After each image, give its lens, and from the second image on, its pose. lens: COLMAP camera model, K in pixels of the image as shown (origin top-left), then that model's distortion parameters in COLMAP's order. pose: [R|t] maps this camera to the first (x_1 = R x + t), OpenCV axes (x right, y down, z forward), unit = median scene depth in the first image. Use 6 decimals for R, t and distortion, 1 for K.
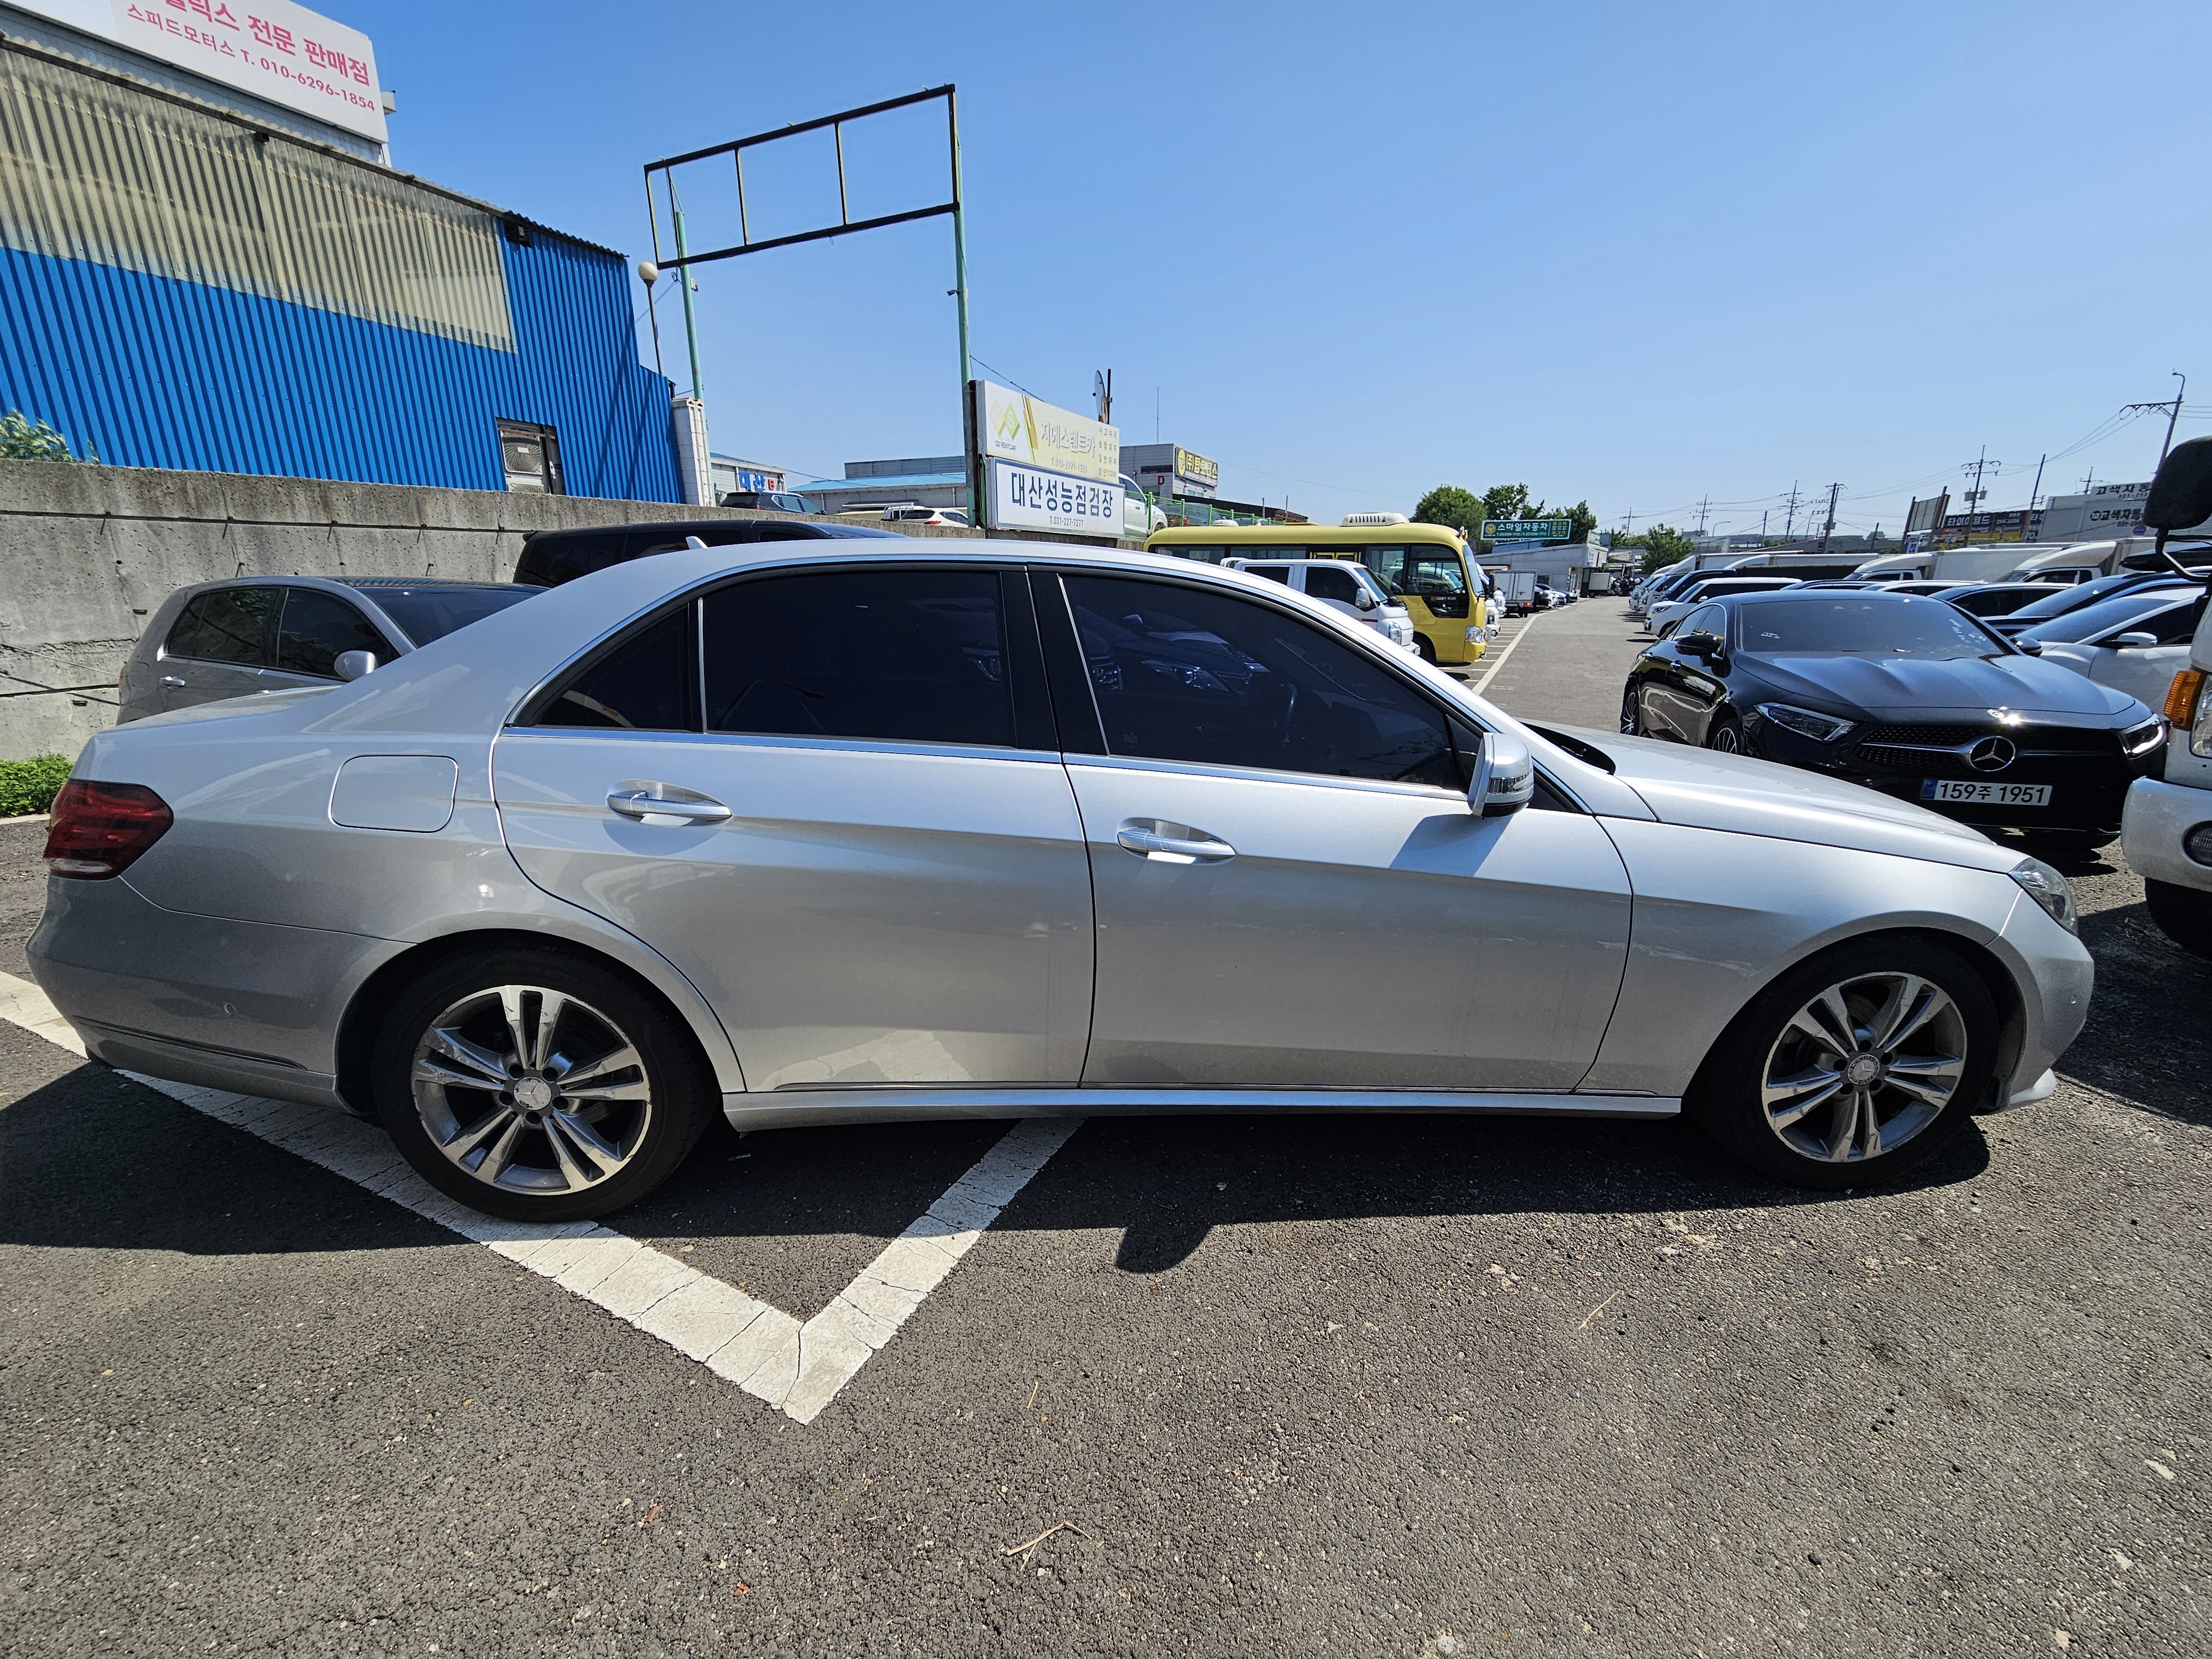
lens RADIAL K [[922.4, 0, 1098.1], [0, 922.4, 822.4], [0, 0, 1]] dist [-0.006440, -0.000206]
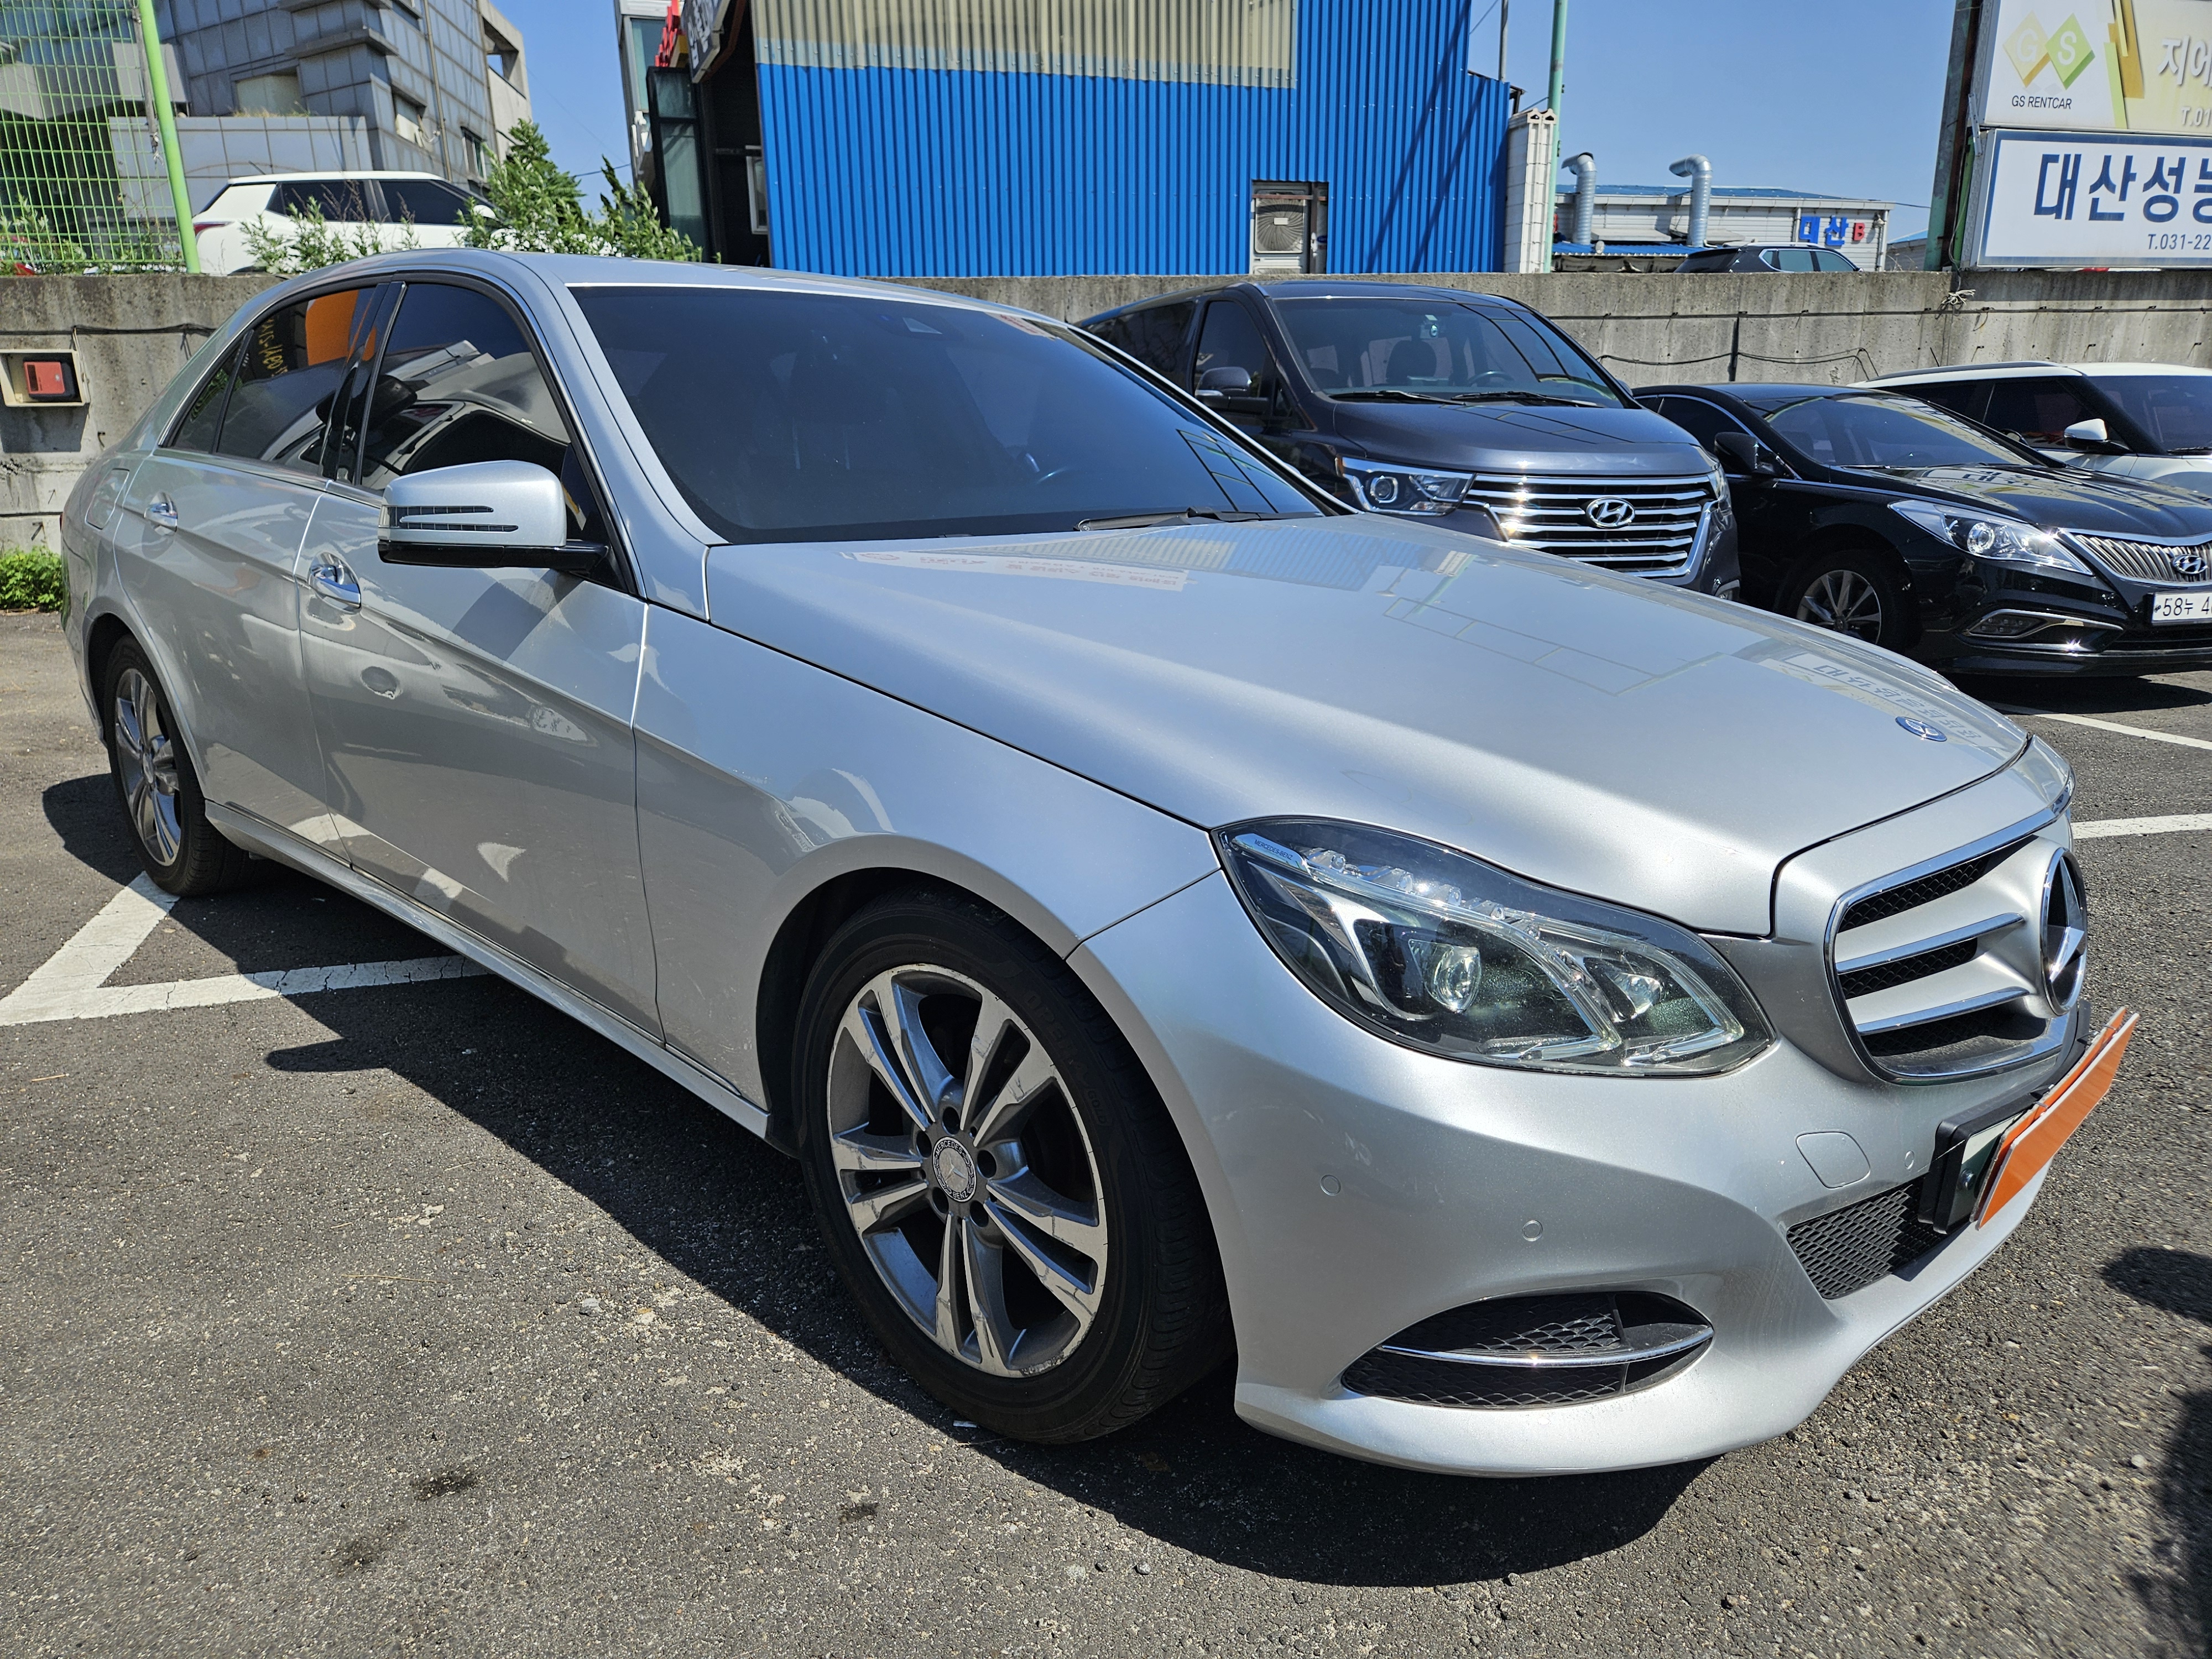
lens RADIAL K [[1500.6, 0, 1111.4], [0, 1500.6, 822.1], [0, 0, 1]] dist [0.059023, -0.052797]
pose [[0.677930, 0.170840, -0.715000, 0.220258], [-0.165829, 0.983091, 0.077667, 0.001276], [0.716179, 0.065915, 0.694797, 0.074046]]
